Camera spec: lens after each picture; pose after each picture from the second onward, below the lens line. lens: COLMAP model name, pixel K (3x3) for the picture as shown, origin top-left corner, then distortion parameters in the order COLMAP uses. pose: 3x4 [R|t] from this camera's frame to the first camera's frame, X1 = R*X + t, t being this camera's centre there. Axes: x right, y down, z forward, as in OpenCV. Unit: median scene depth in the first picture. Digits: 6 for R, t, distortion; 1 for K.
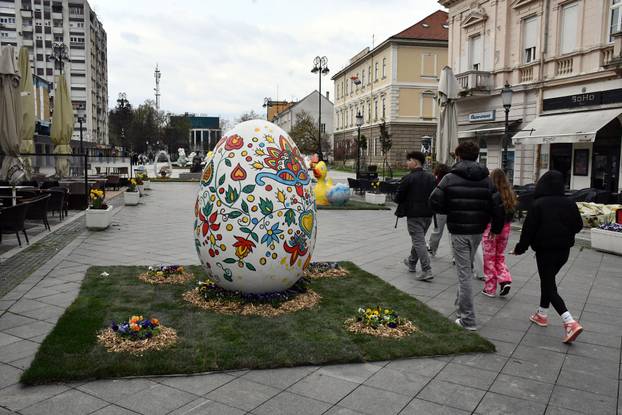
lens RADIAL K [[582.2, 0, 308.0], [0, 582.2, 212.8], [0, 0, 1]] dist [-0.058674, 0.100446]
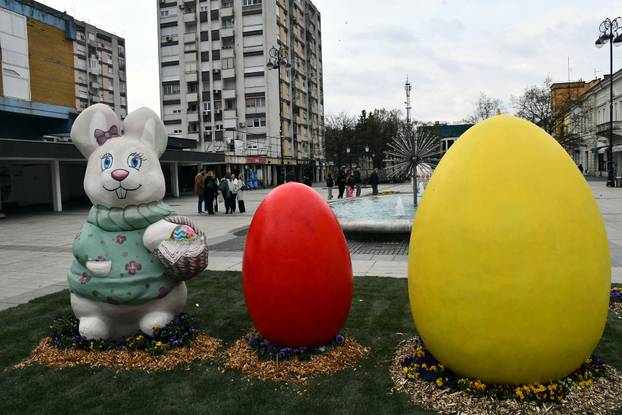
lens RADIAL K [[511.2, 0, 289.7], [0, 511.2, 200.7], [0, 0, 1]] dist [-0.123112, 0.078240]
pose [[0.876974, -0.009927, -0.480436, -0.091369], [-0.008113, 0.999338, -0.035459, -0.053998], [0.480470, 0.034995, 0.876313, 0.530654]]
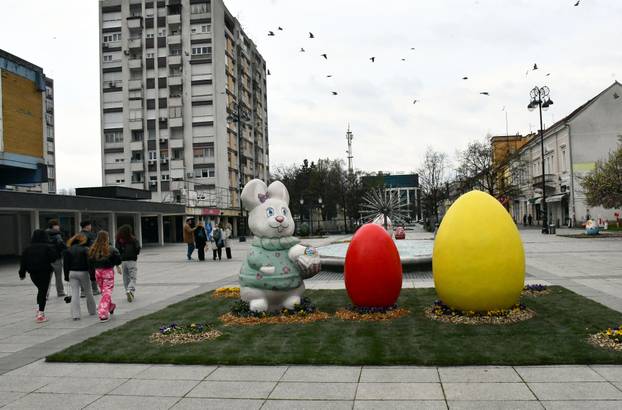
lens RADIAL K [[550.9, 0, 311.3], [0, 550.9, 208.3], [0, 0, 1]] dist [-0.099050, 0.008784]
pose [[0.942362, -0.049983, -0.330841, -0.091291], [0.010514, 0.992715, -0.120029, -0.049870], [0.334430, 0.109633, 0.936022, 0.491258]]
